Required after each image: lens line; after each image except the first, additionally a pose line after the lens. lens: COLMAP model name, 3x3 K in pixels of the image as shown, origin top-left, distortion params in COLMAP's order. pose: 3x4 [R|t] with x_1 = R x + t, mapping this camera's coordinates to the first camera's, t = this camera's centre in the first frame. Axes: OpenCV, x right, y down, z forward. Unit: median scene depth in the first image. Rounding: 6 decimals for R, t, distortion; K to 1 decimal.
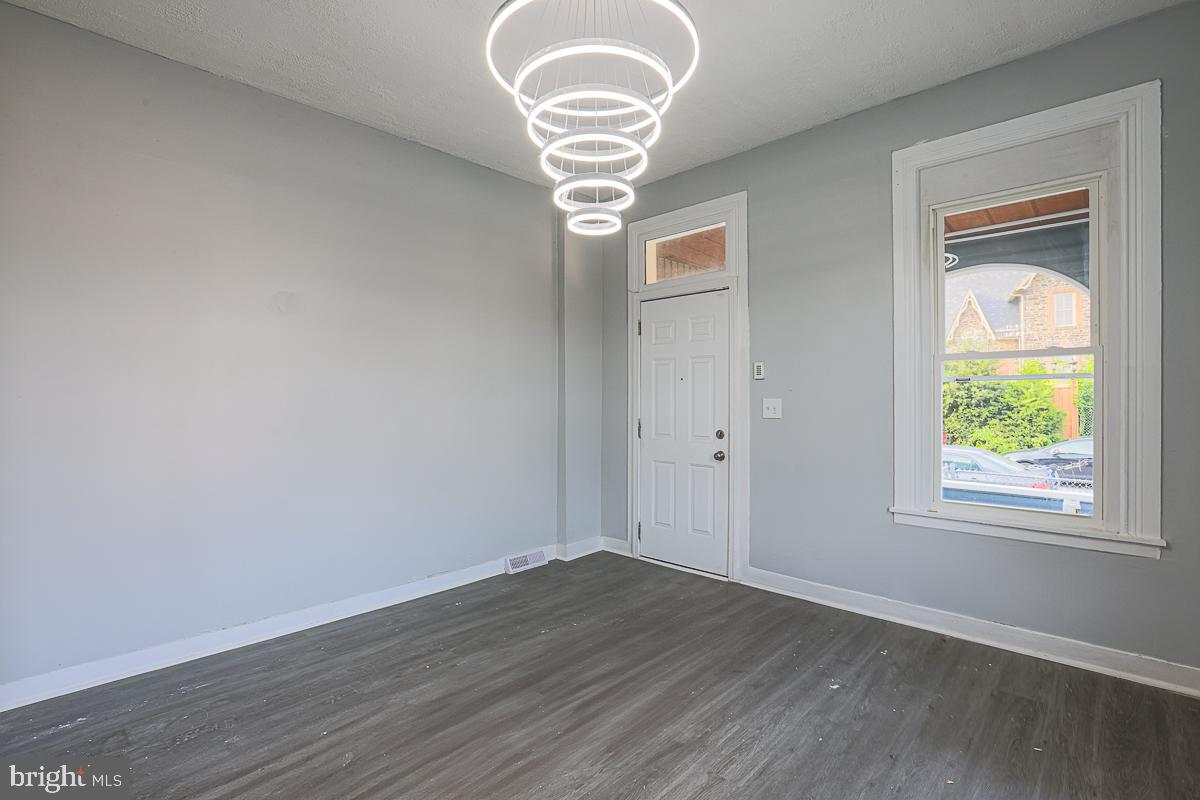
lens RADIAL K [[560.0, 0, 602.1], [0, 560.0, 397.9], [0, 0, 1]] dist [-0.051114, 0.017927]
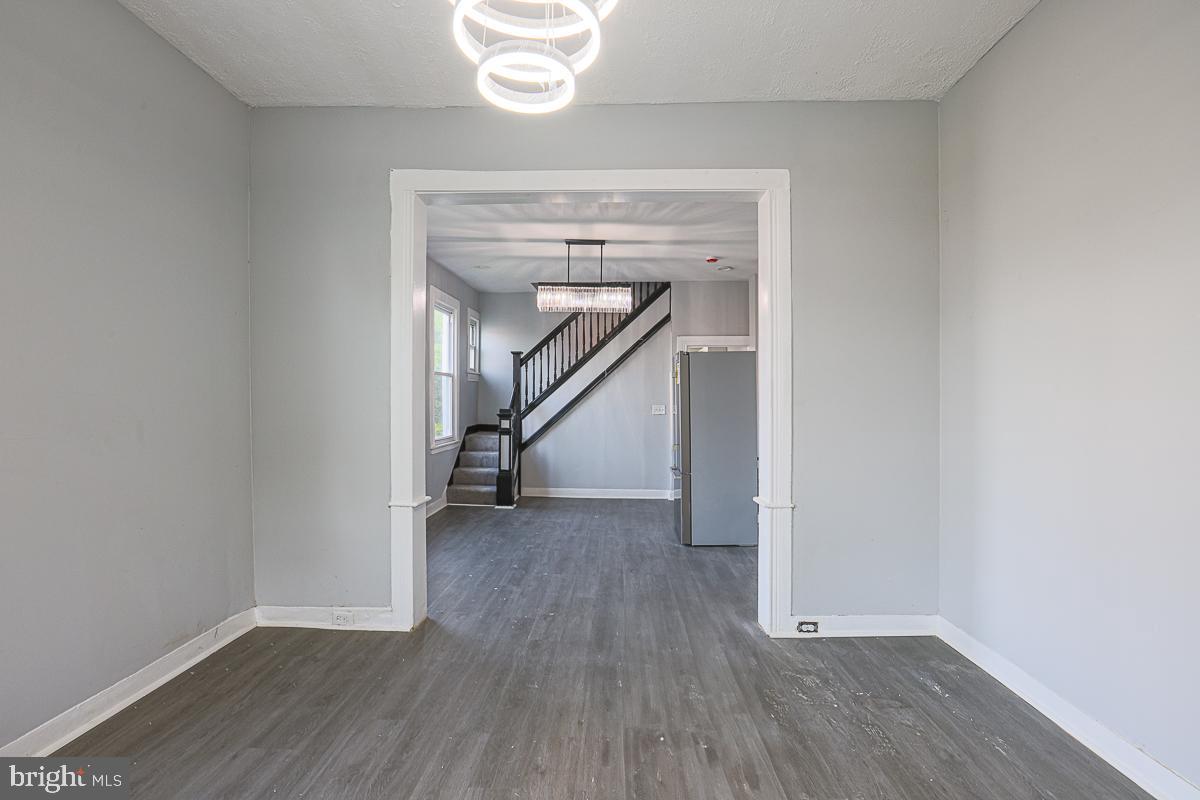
lens RADIAL K [[560.0, 0, 602.8], [0, 560.0, 398.5], [0, 0, 1]] dist [-0.051114, 0.017927]
pose [[-0.744750, 0.001990, -0.667341, 0.185652], [0.003872, 0.999992, -0.001338, 0.001938], [0.667333, -0.003580, -0.744751, 0.904468]]
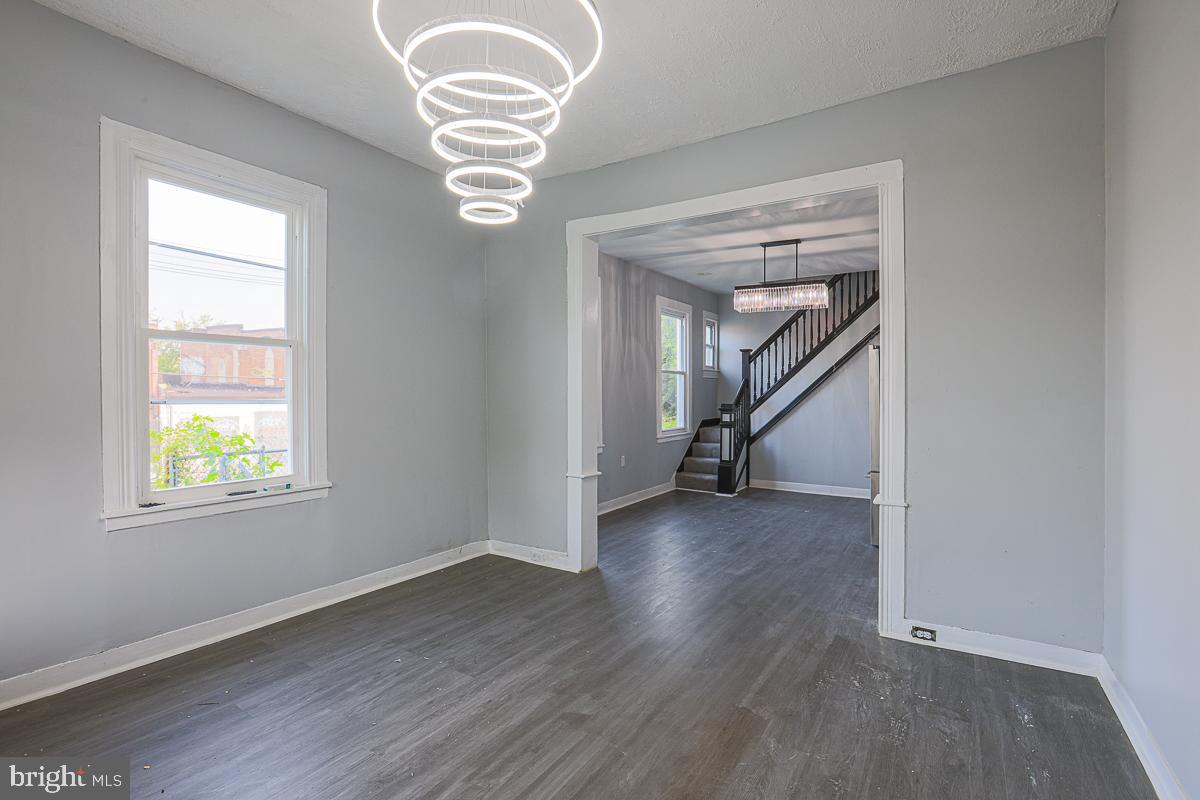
lens RADIAL K [[560.0, 0, 592.6], [0, 560.0, 396.4], [0, 0, 1]] dist [-0.051114, 0.017927]
pose [[-0.984383, 0.005099, -0.175966, -0.011081], [0.004859, 0.999987, 0.001794, 0.000103], [0.175973, 0.000911, -0.984395, 1.212810]]
